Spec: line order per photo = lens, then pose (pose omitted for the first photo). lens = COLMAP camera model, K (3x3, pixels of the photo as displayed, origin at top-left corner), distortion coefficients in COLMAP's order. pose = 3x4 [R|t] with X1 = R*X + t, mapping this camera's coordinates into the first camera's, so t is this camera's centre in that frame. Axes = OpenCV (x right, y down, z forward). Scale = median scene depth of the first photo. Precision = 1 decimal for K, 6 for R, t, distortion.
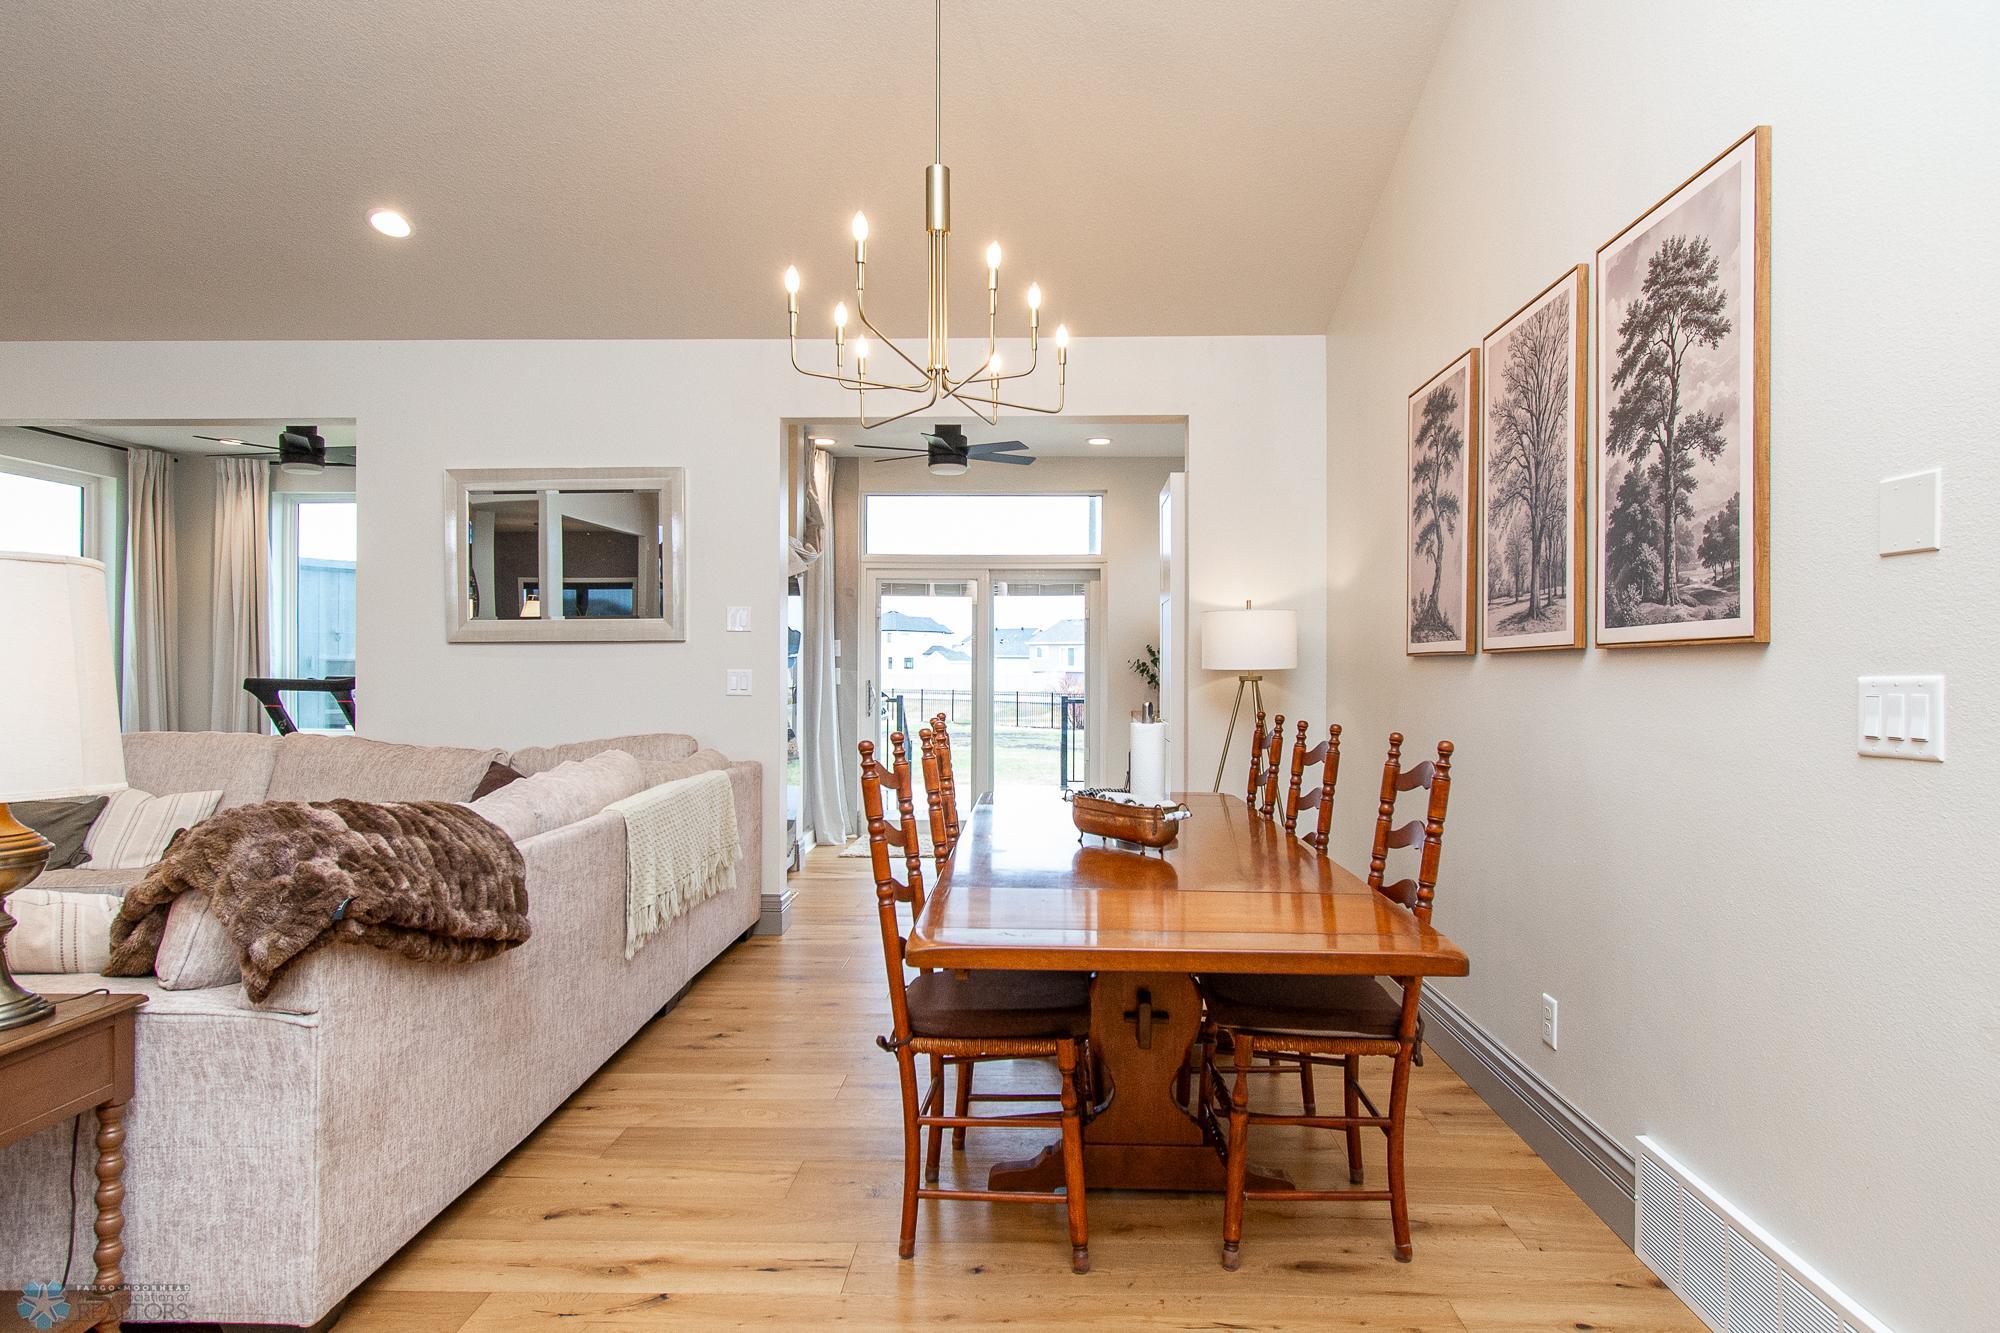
lens RADIAL K [[964.7, 0, 1000.0], [0, 964.7, 666.5], [0, 0, 1]] dist [0.001474, -0.000166]
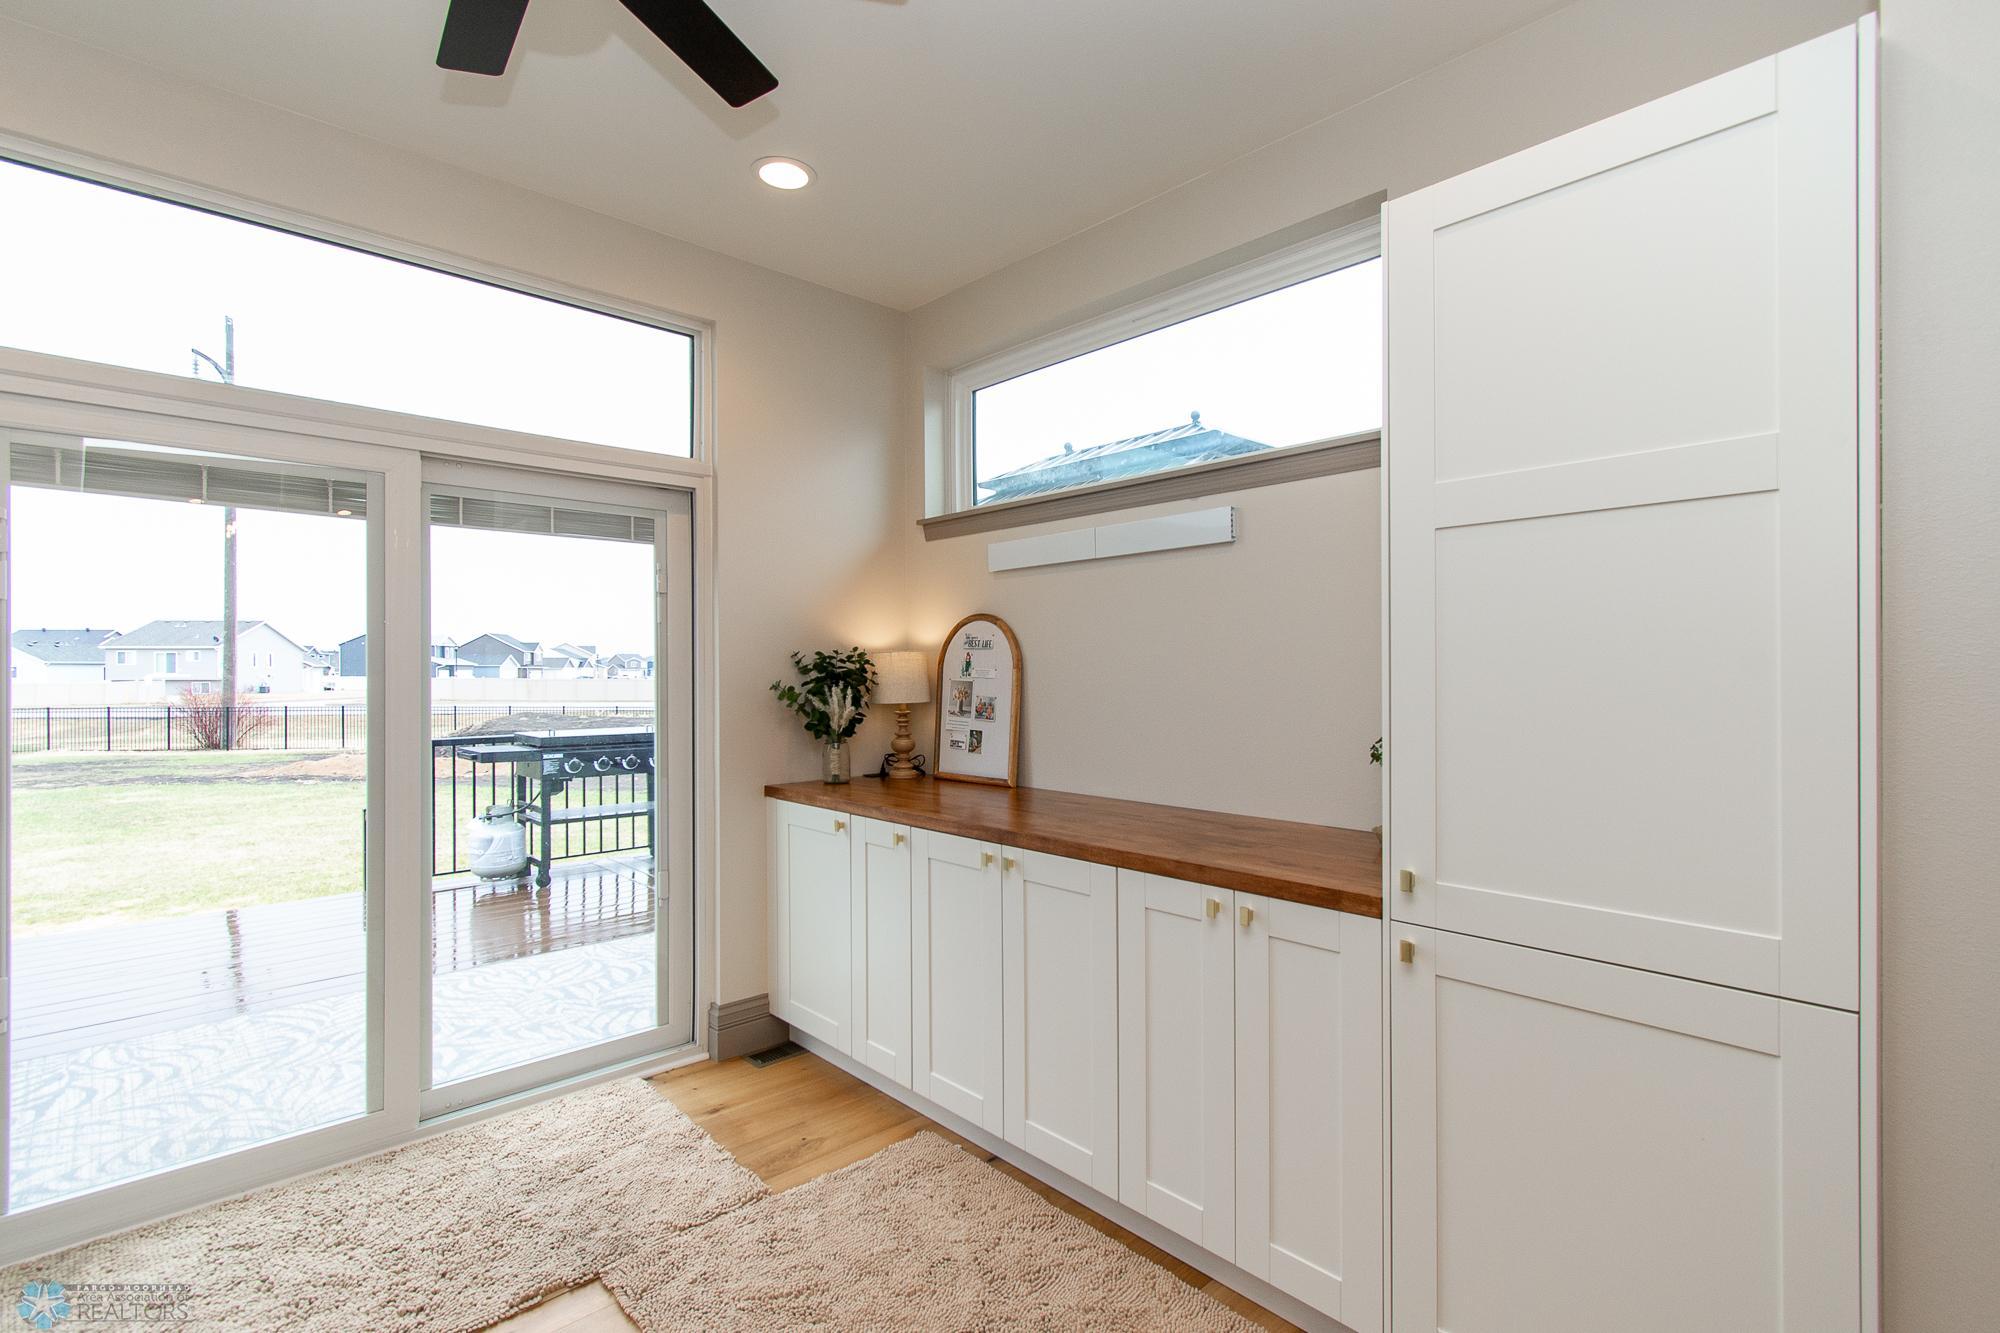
lens RADIAL K [[964.7, 0, 1000.0], [0, 964.7, 666.5], [0, 0, 1]] dist [0.001474, -0.000166]
pose [[0.732703, -0.000380, 0.680548, -0.381926], [0.005049, 0.999975, -0.004878, -0.039618], [-0.680529, 0.007010, 0.732687, 1.922641]]
